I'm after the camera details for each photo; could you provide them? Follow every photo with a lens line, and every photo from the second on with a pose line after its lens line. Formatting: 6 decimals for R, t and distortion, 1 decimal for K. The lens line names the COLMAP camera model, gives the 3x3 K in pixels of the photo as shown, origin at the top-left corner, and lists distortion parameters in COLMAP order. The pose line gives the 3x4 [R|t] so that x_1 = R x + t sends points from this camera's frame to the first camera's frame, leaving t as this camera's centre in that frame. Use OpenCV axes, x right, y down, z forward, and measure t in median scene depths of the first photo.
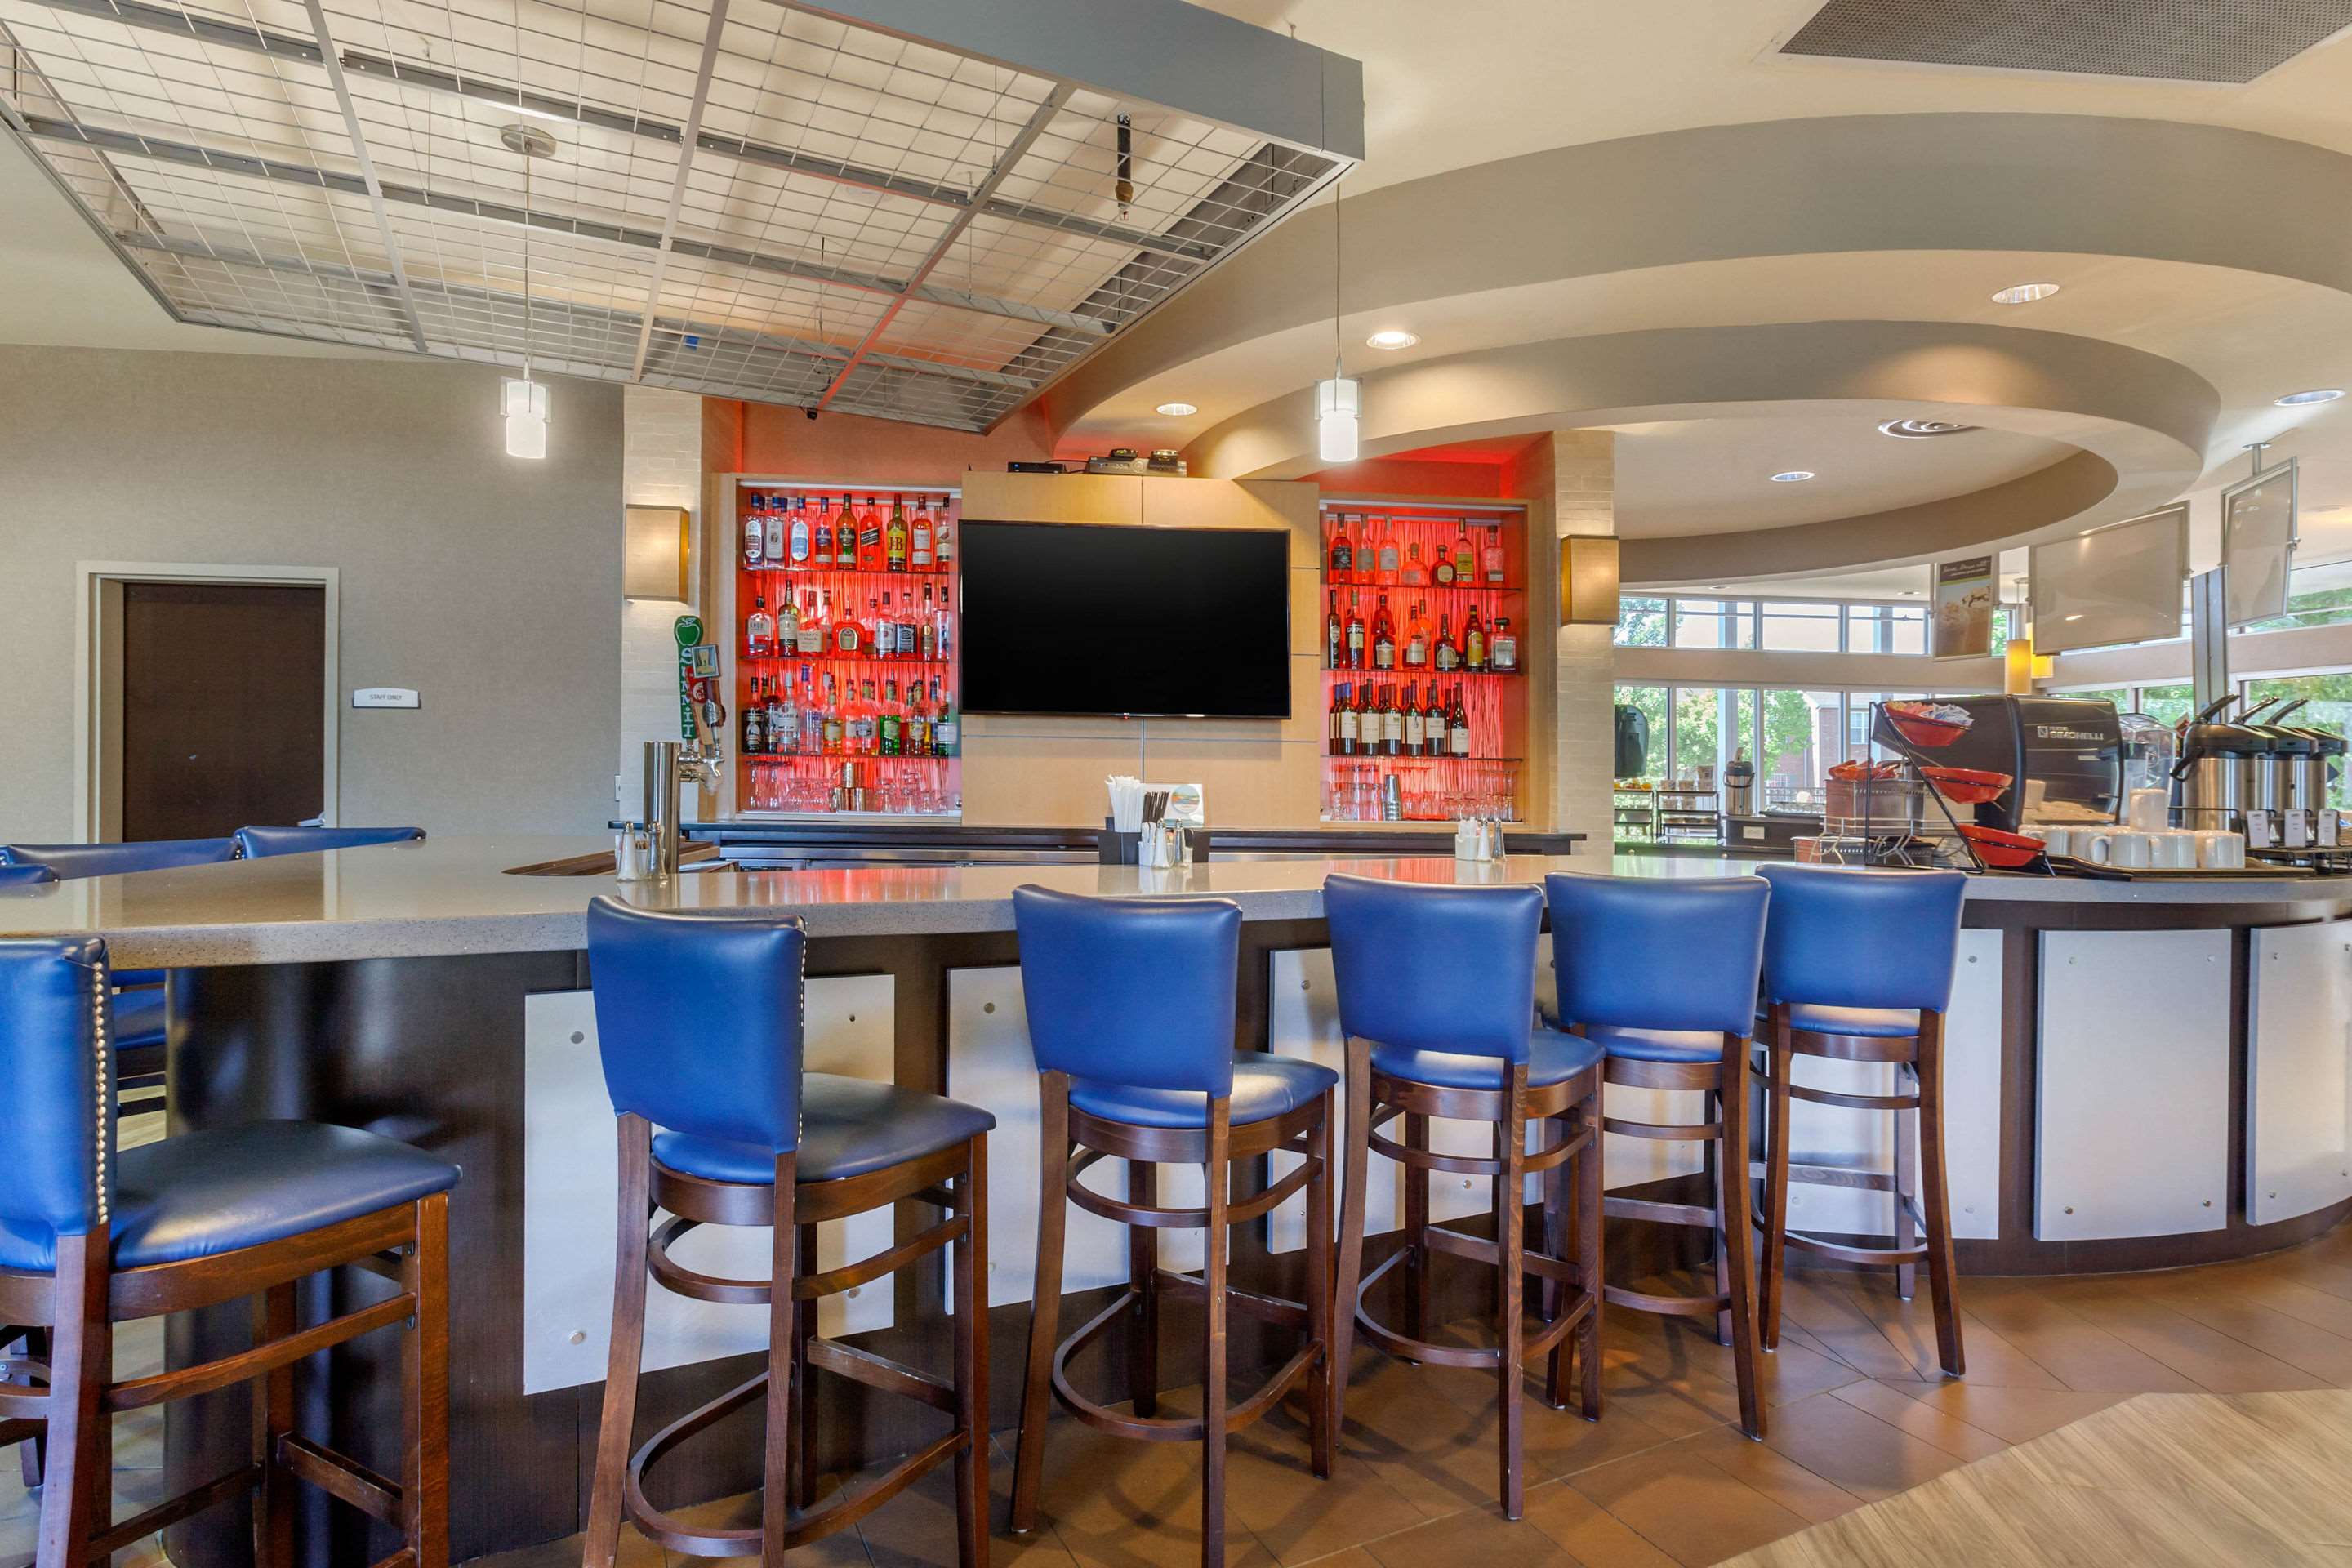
lens RADIAL K [[1213.0, 0, 1176.0], [0, 1213.0, 784.0], [0, 0, 1]] dist [0.000366, 0.000926]
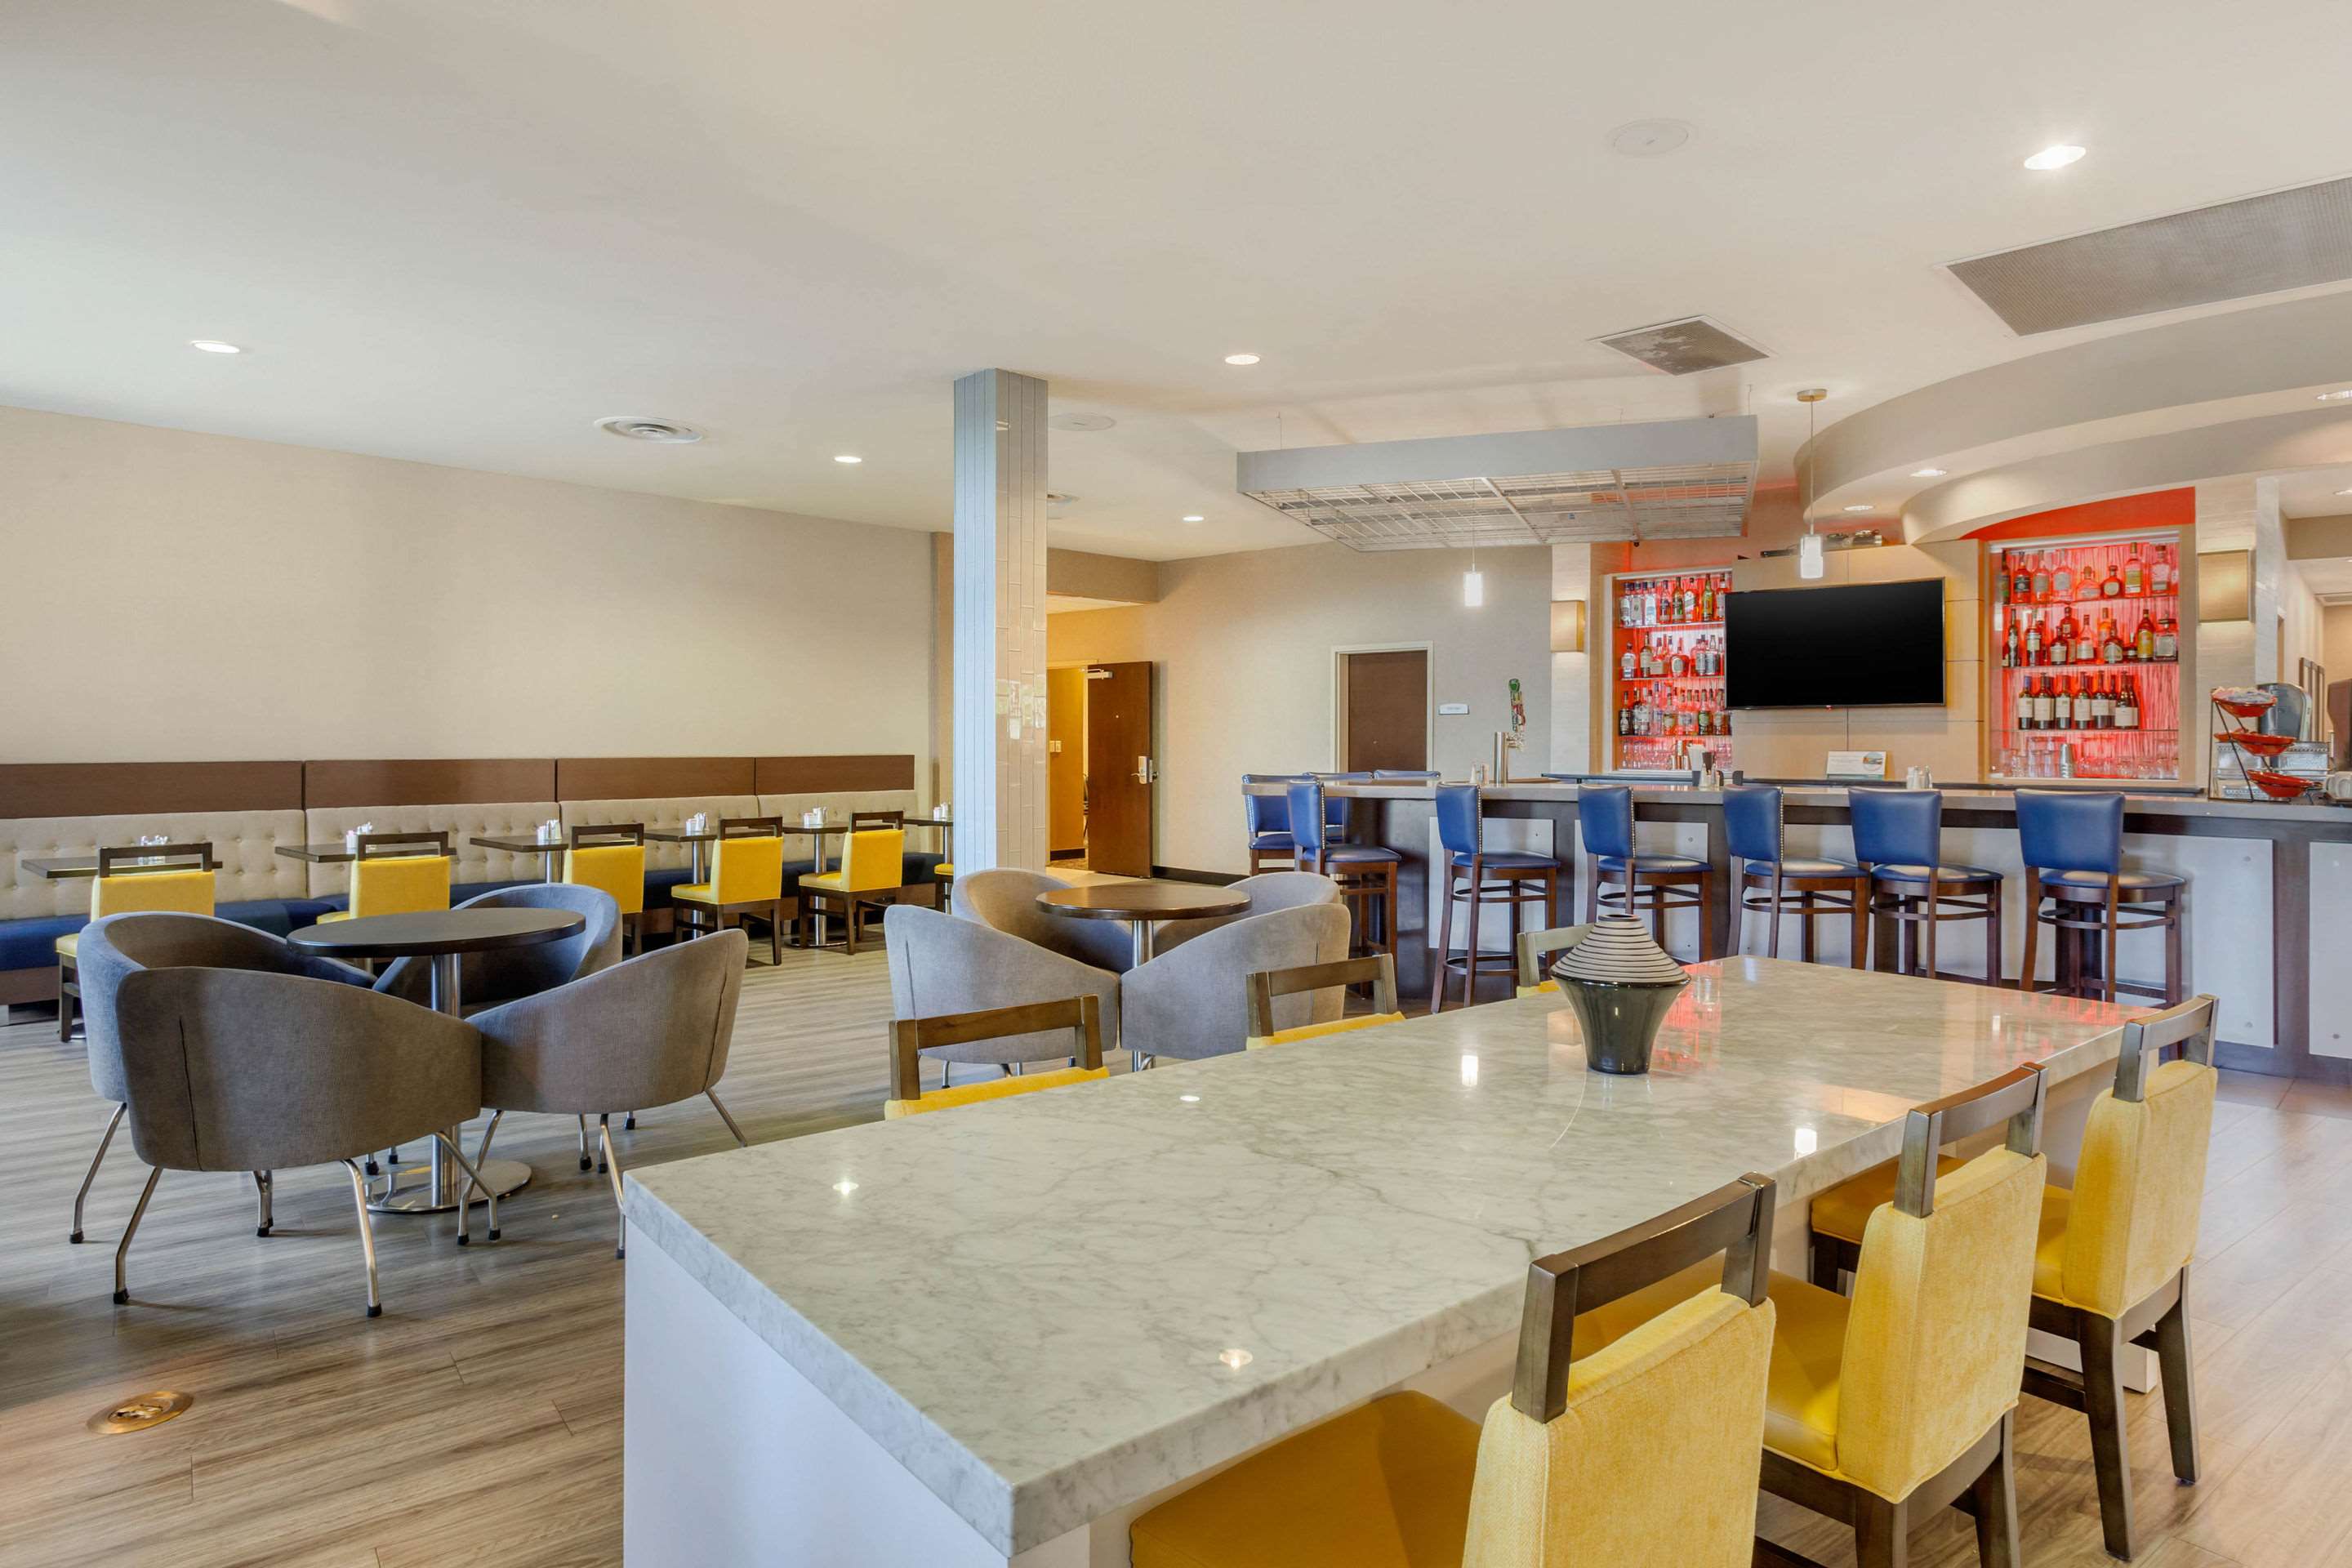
lens RADIAL K [[1317.9, 0, 1176.0], [0, 1317.9, 784.0], [0, 0, 1]] dist [-0.076562, -0.000278]
pose [[0.655957, 0.008403, -0.754751, 0.614379], [-0.001145, 0.999948, 0.010138, 0.024289], [0.754797, -0.005786, 0.655933, -0.667929]]
